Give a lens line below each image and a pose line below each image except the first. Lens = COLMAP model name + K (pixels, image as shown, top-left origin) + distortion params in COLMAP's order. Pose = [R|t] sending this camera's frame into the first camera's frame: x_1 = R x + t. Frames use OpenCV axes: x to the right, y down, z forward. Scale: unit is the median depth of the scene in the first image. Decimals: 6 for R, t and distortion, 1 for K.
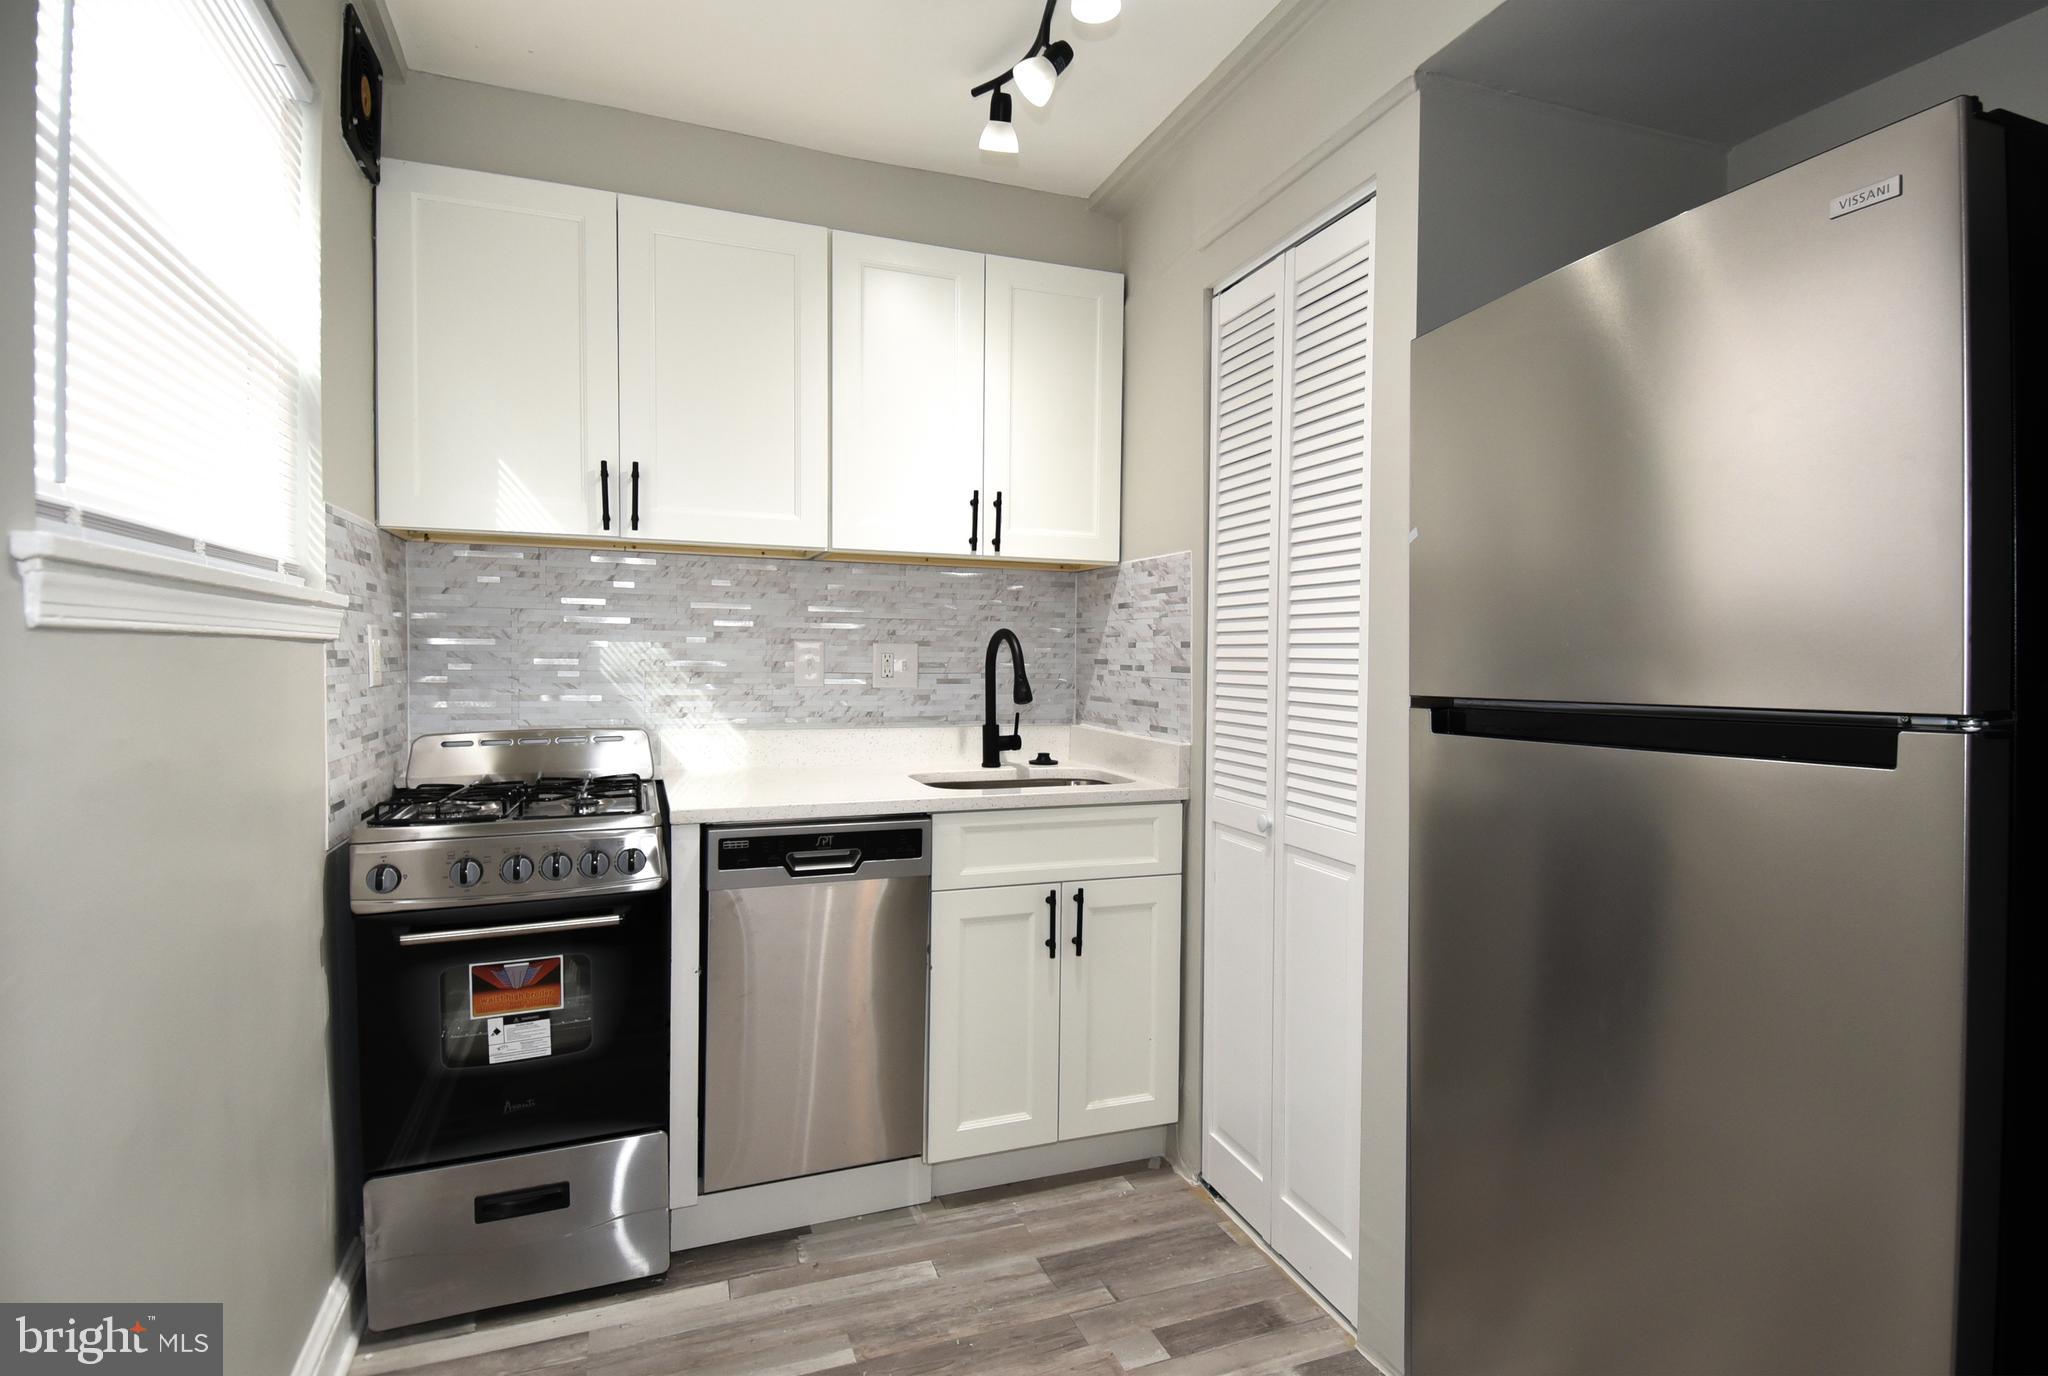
lens RADIAL K [[1073.4, 0, 1026.5], [0, 1073.4, 667.1], [0, 0, 1]] dist [0.051730, -0.065035]
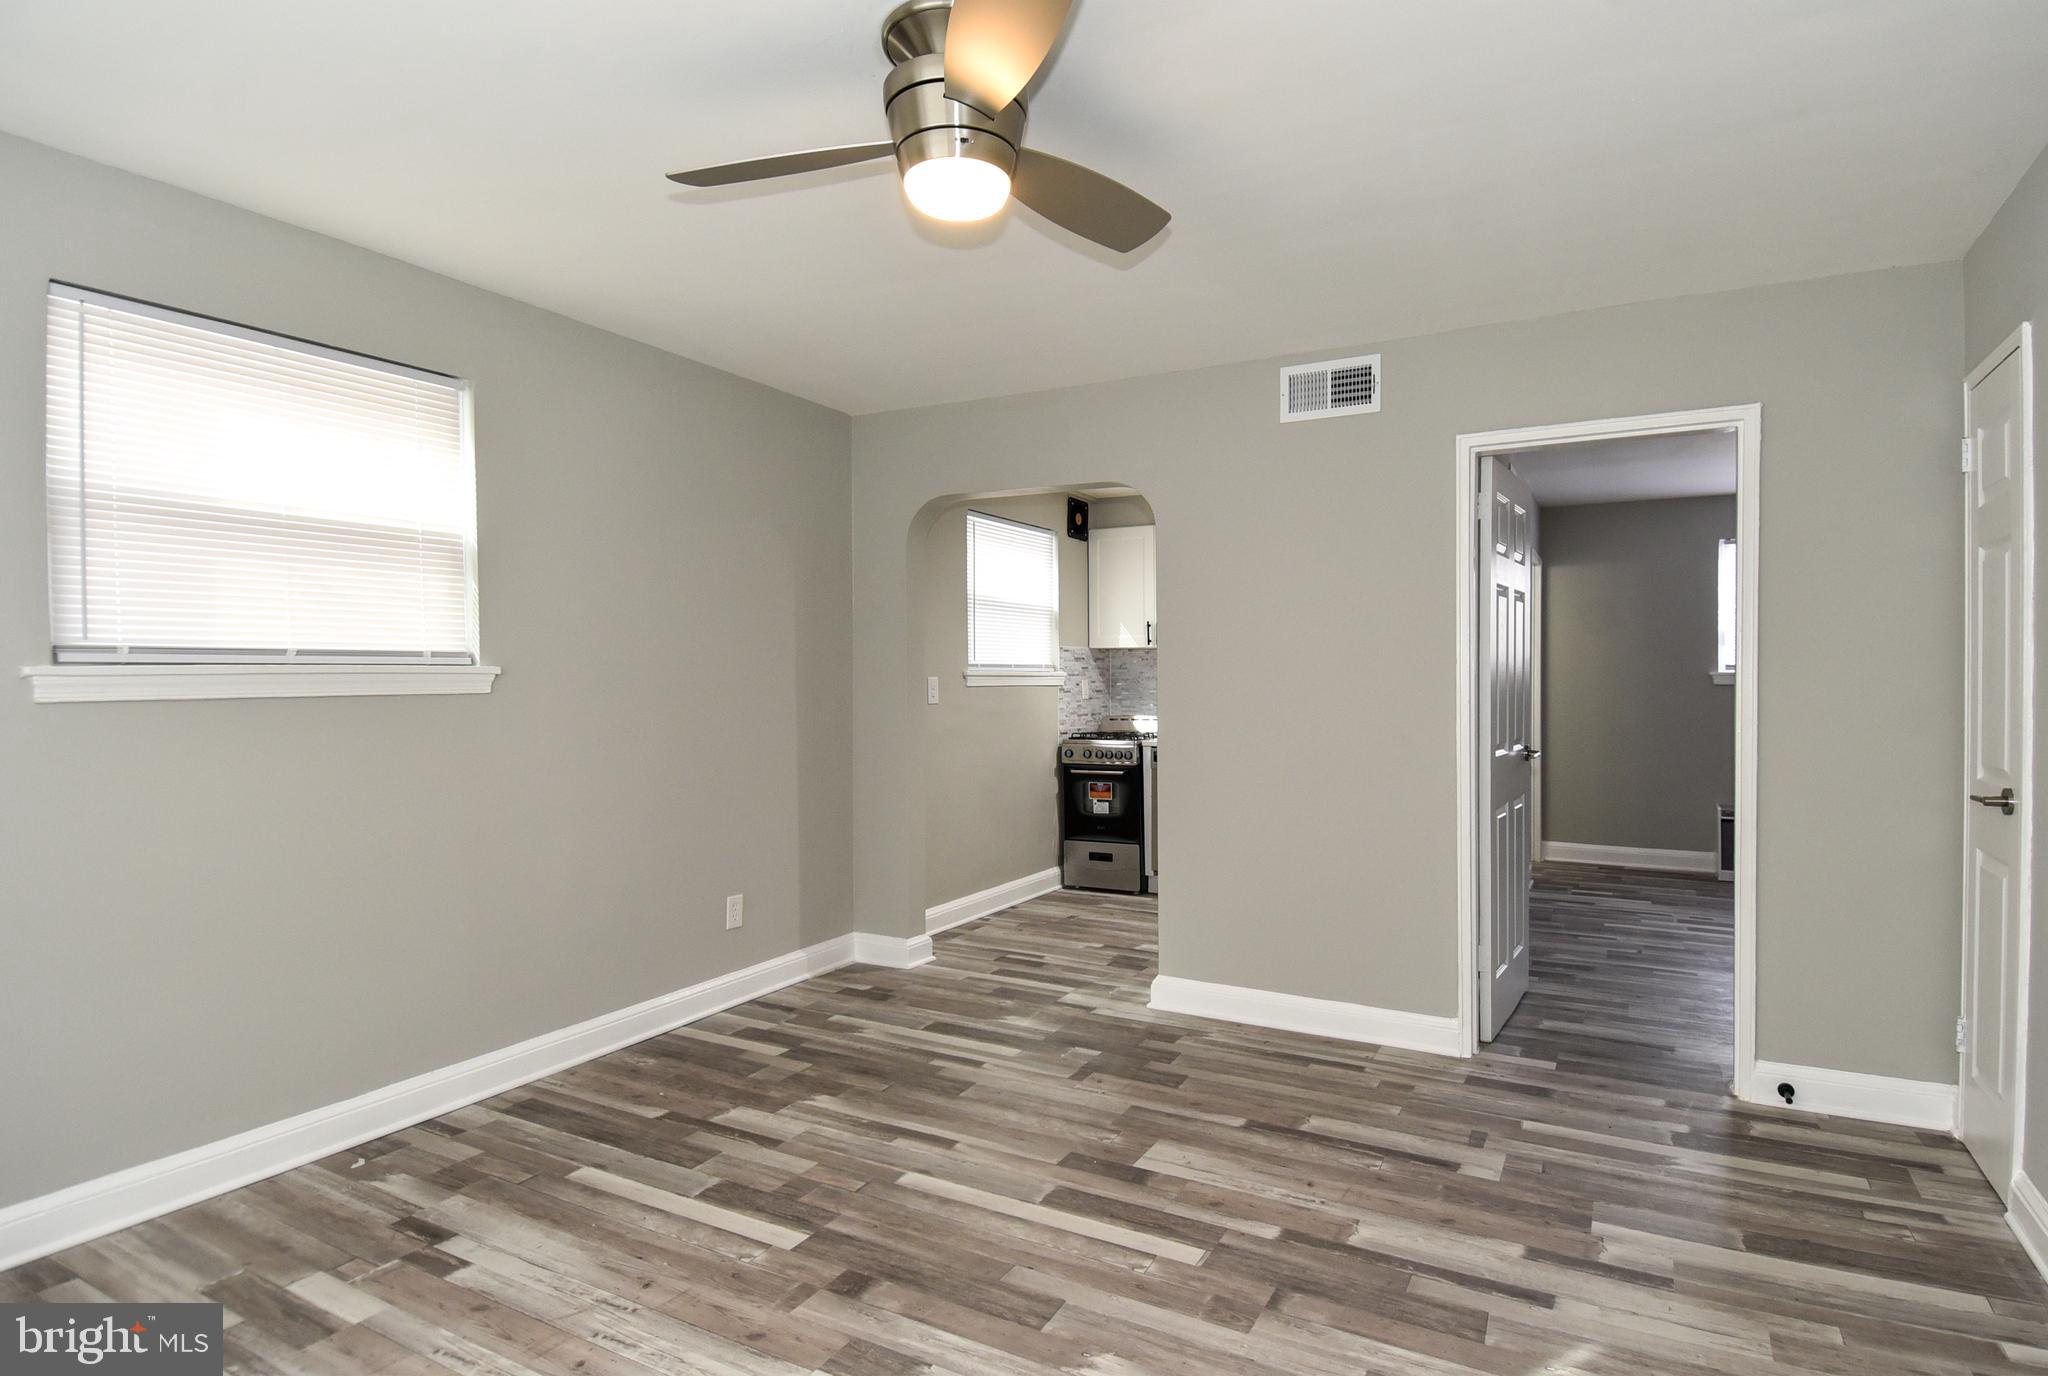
lens RADIAL K [[1009.3, 0, 1051.1], [0, 1009.3, 680.9], [0, 0, 1]] dist [0.041297, -0.042659]
pose [[0.645251, -0.004579, -0.763957, 1.432429], [-0.003845, 0.999950, -0.009241, -0.007605], [0.763961, 0.008900, 0.645201, -0.884310]]
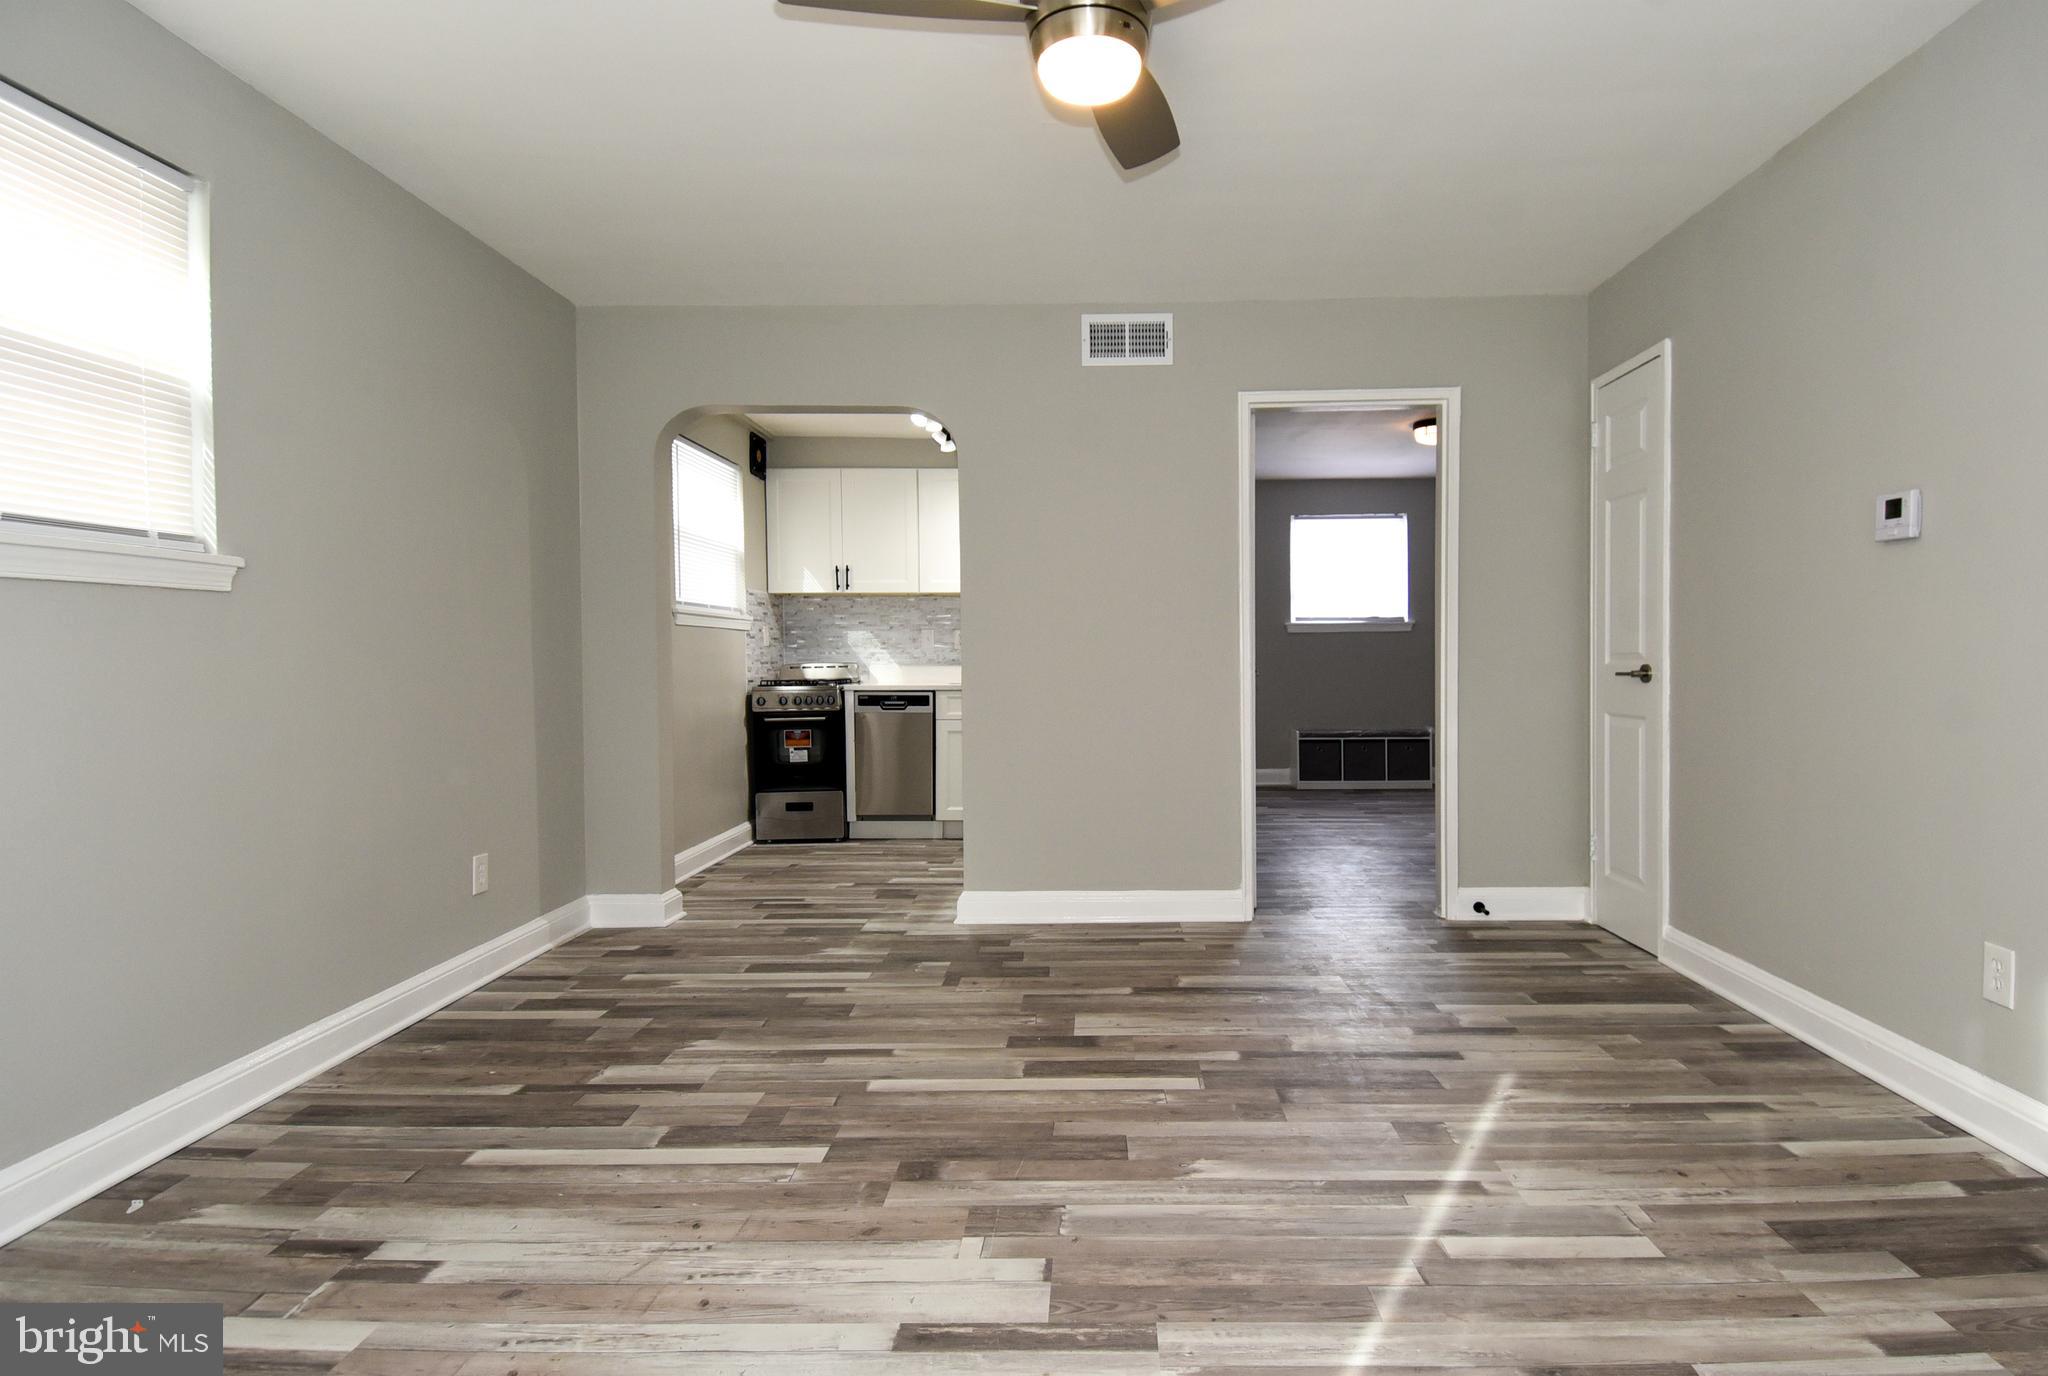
lens RADIAL K [[1024.8, 0, 1021.3], [0, 1024.8, 663.0], [0, 0, 1]] dist [0.033651, -0.041852]
pose [[0.912953, -0.009635, -0.407950, 1.096201], [0.007351, 0.999947, -0.007166, 0.080755], [0.407998, 0.003544, 0.912976, -1.194361]]
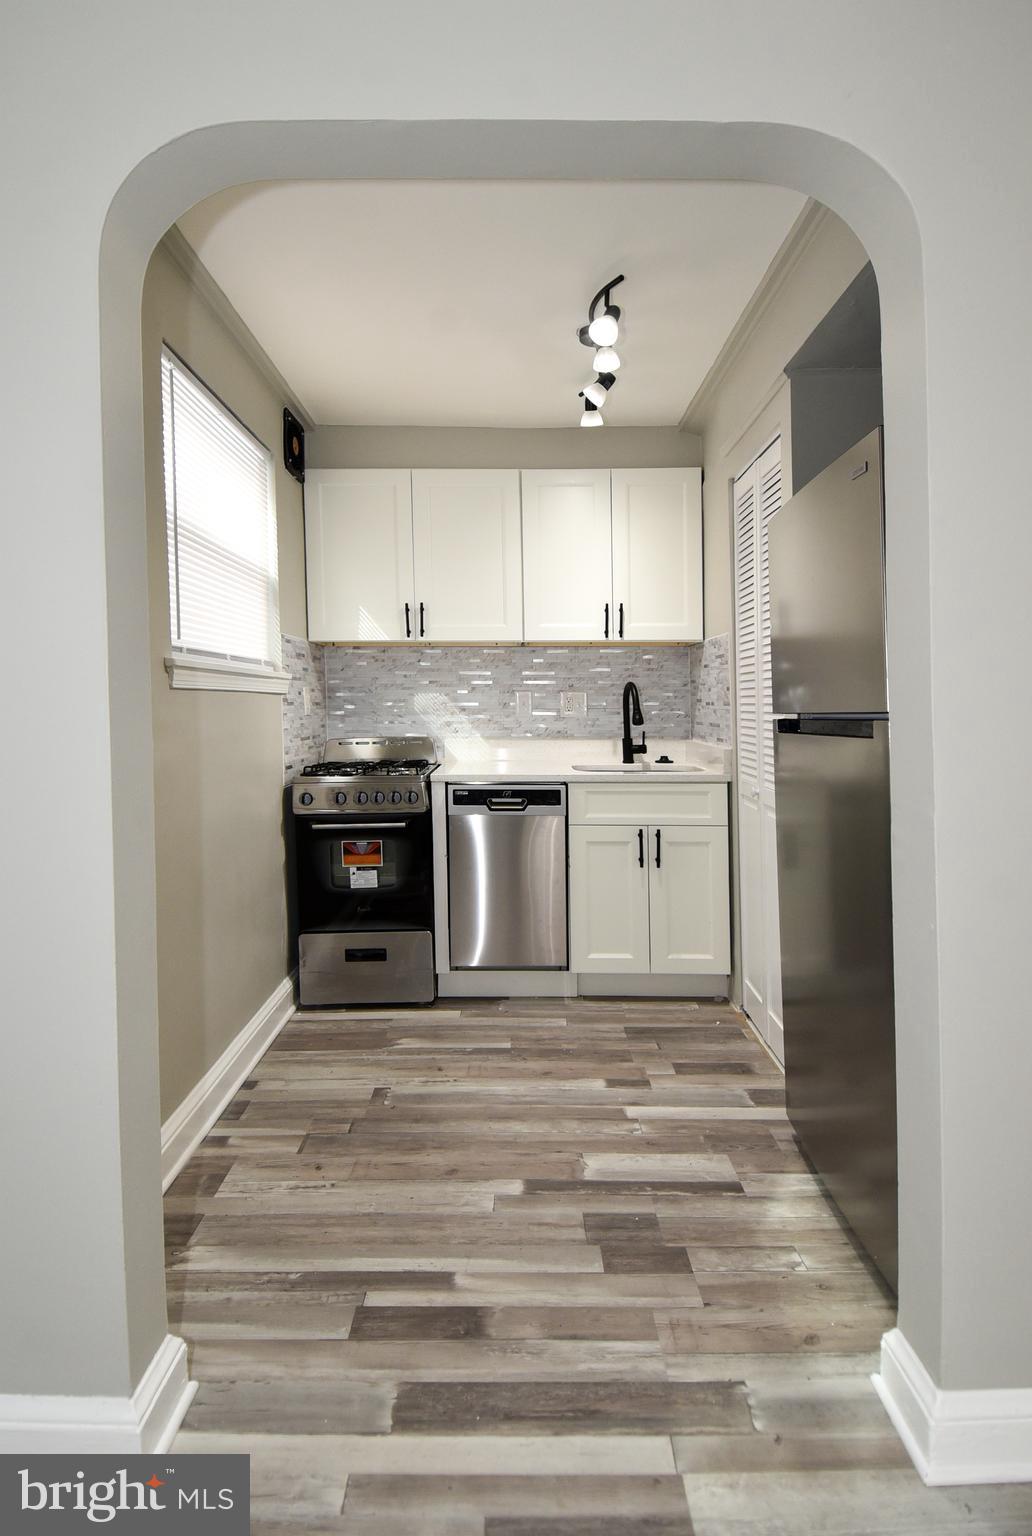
lens RADIAL K [[757.0, 0, 512.1], [0, 757.0, 716.9], [0, 0, 1]] dist [0.041297, -0.042659]
pose [[0.944069, -0.007154, -0.329671, 0.255444], [0.009599, 0.999937, 0.005788, 0.014634], [0.329609, -0.008628, 0.944078, -0.265431]]
